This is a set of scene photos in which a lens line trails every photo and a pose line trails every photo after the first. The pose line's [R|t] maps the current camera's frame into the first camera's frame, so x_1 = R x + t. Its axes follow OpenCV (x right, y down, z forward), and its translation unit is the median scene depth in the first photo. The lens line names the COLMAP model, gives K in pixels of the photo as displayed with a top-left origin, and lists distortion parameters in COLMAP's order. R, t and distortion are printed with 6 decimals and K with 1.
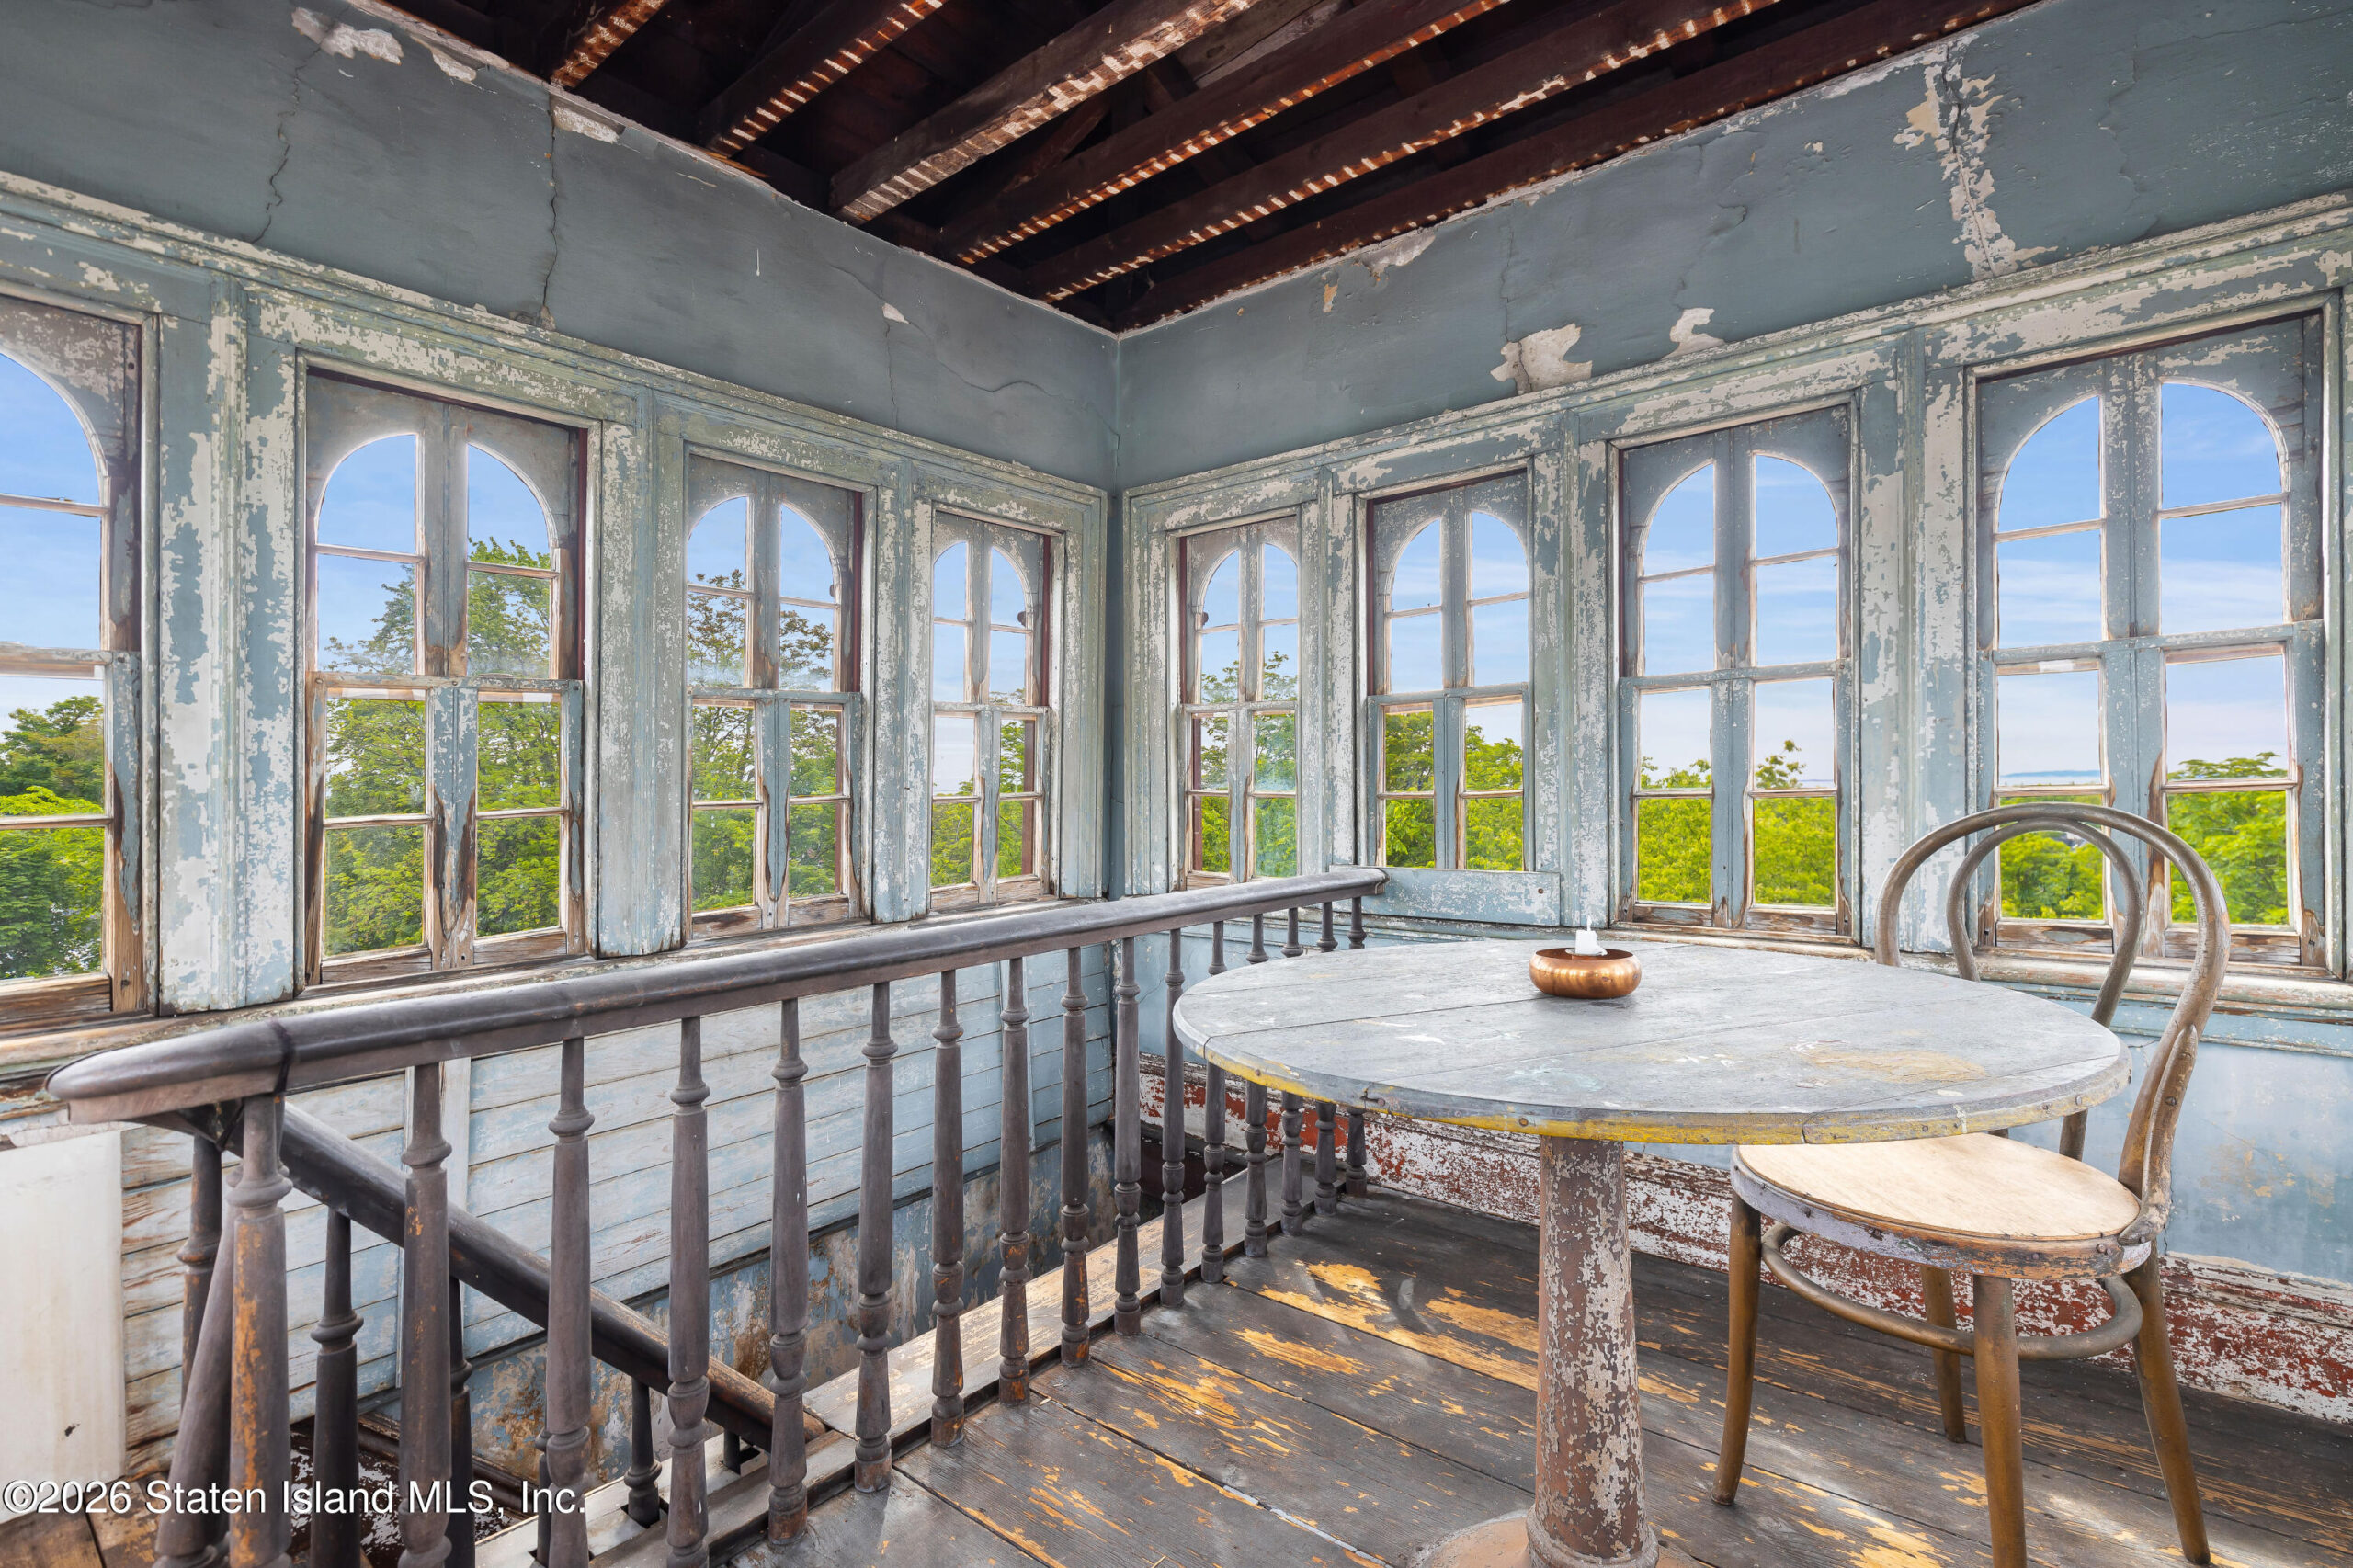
lens RADIAL K [[1058.2, 0, 1165.0], [0, 1058.2, 784.3], [0, 0, 1]] dist [-0.000351, -0.000549]
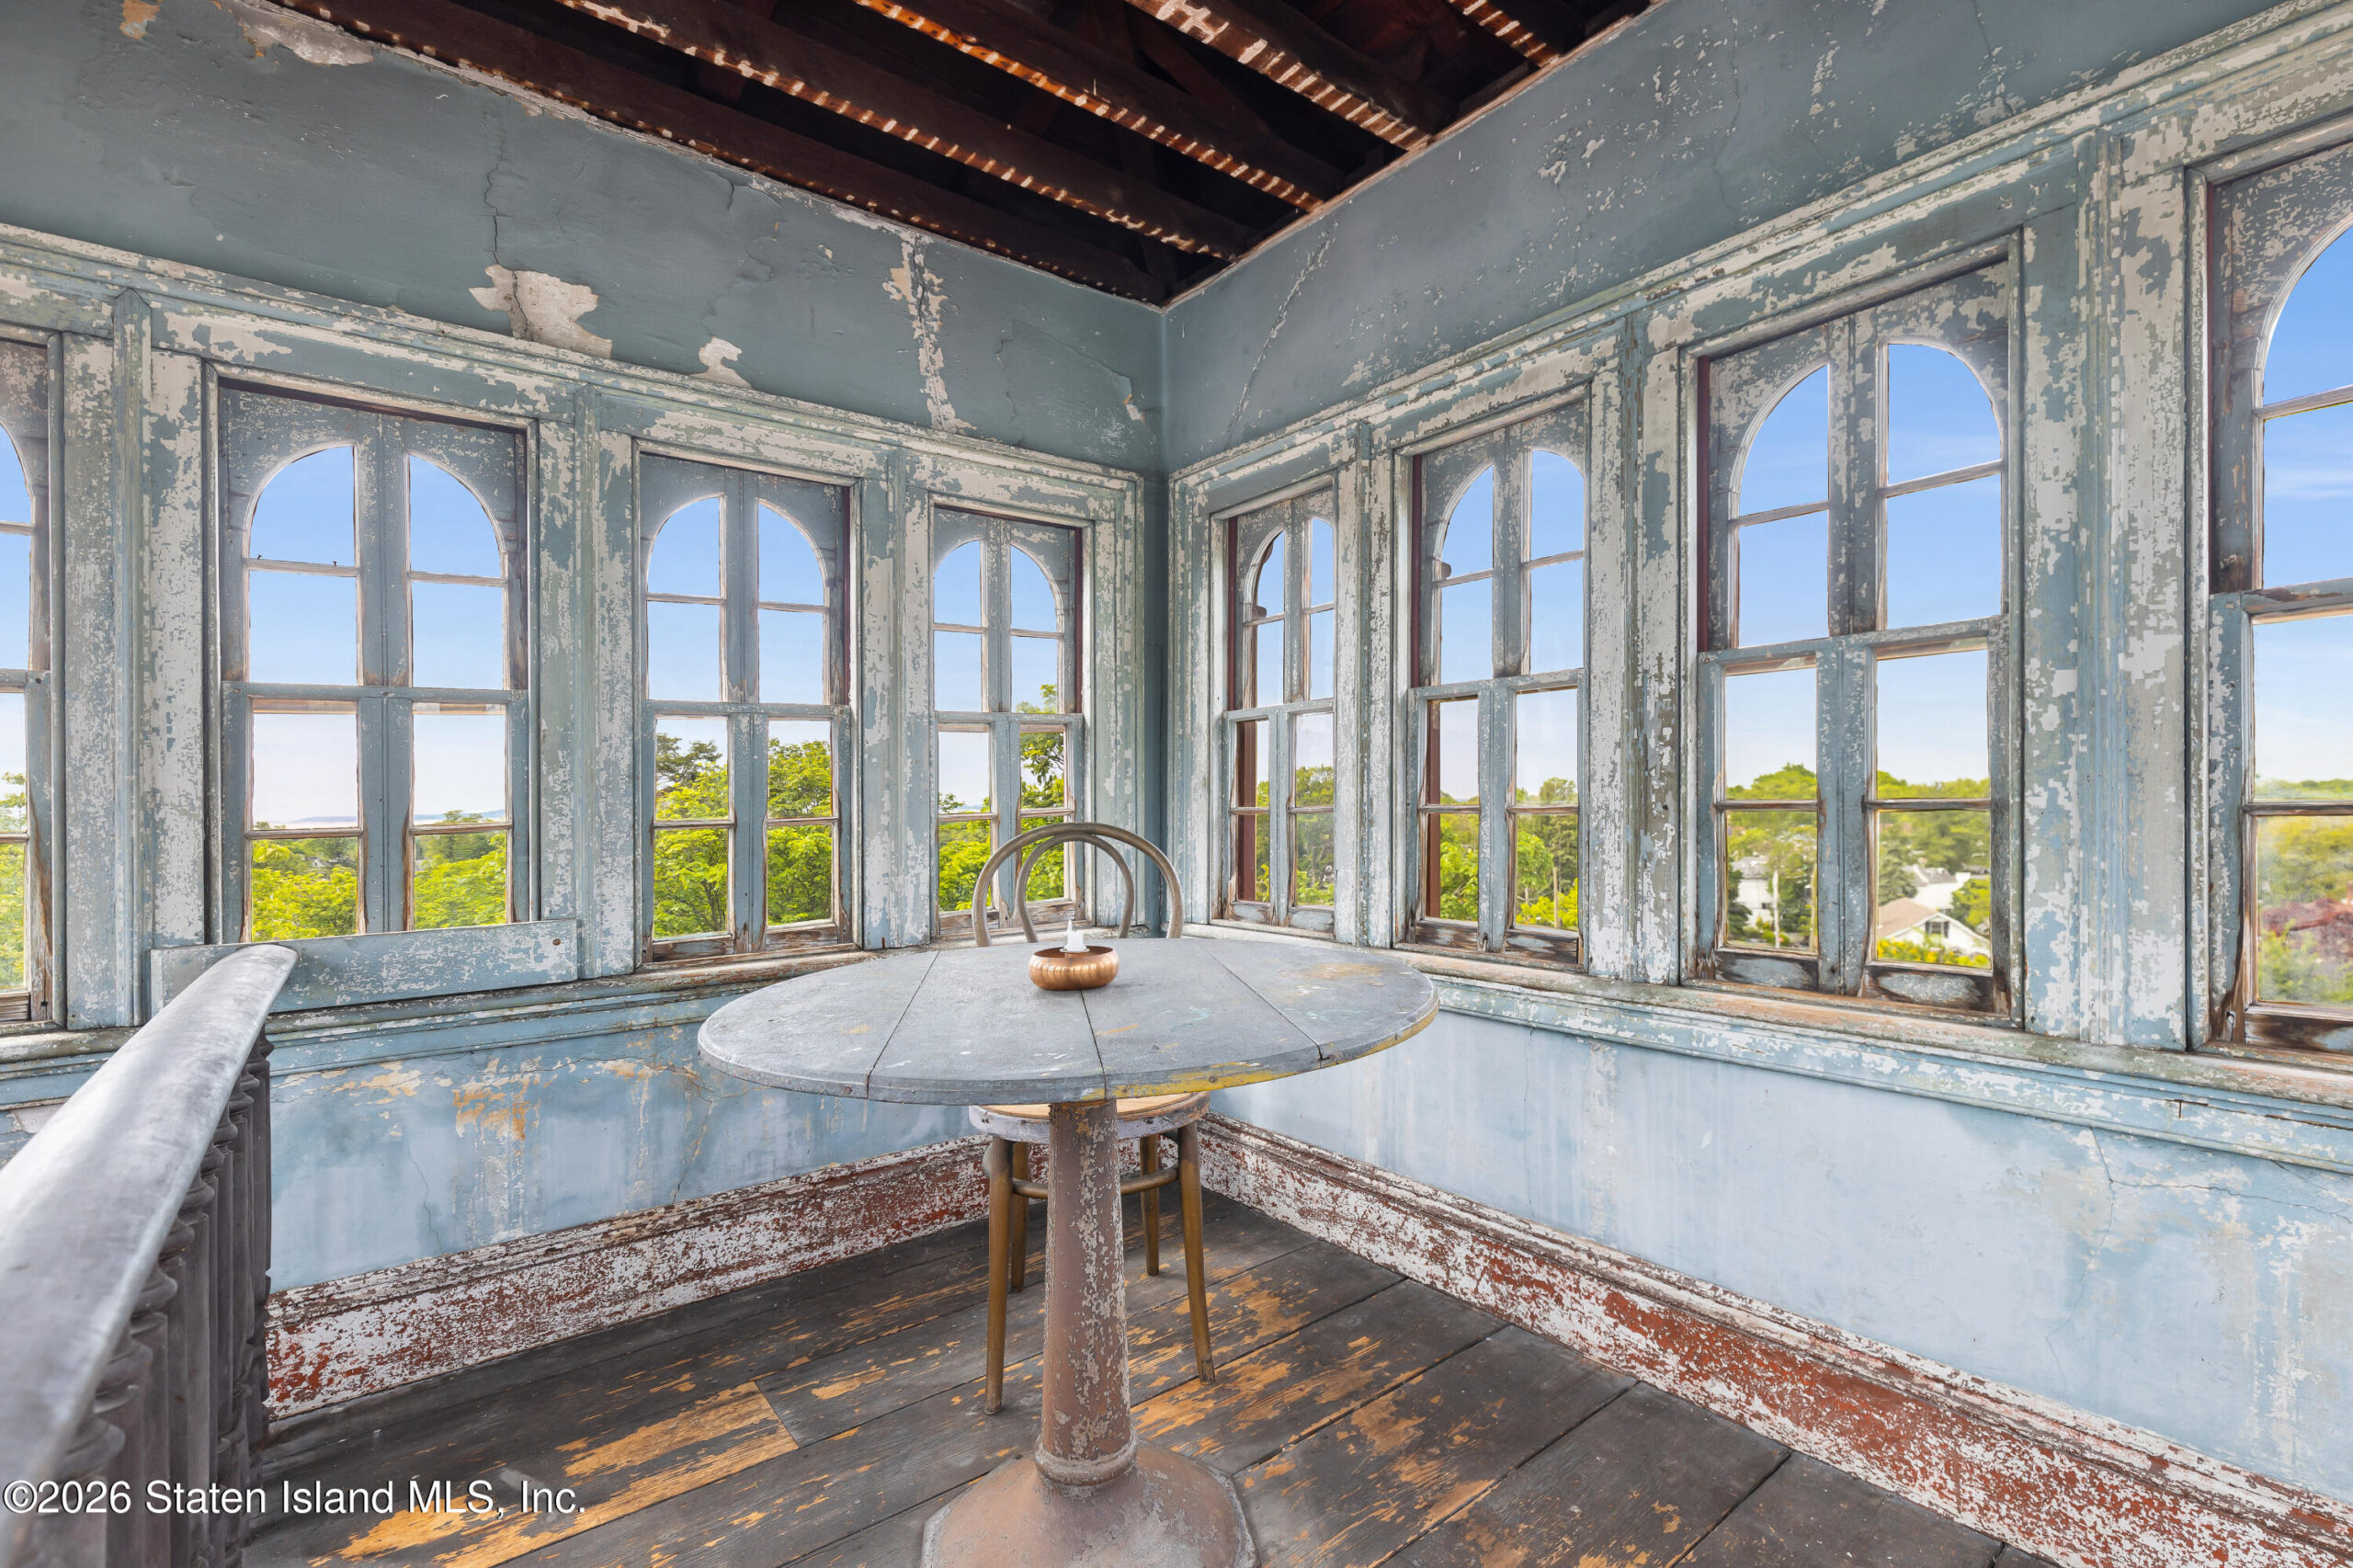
lens RADIAL K [[1058.2, 0, 1165.9], [0, 1058.2, 795.1], [0, 0, 1]] dist [-0.000351, -0.000549]
pose [[0.224727, 0.002679, 0.974418, -0.366590], [-0.002725, 0.999994, -0.002121, -0.016146], [-0.974418, -0.002178, 0.224732, 0.348957]]
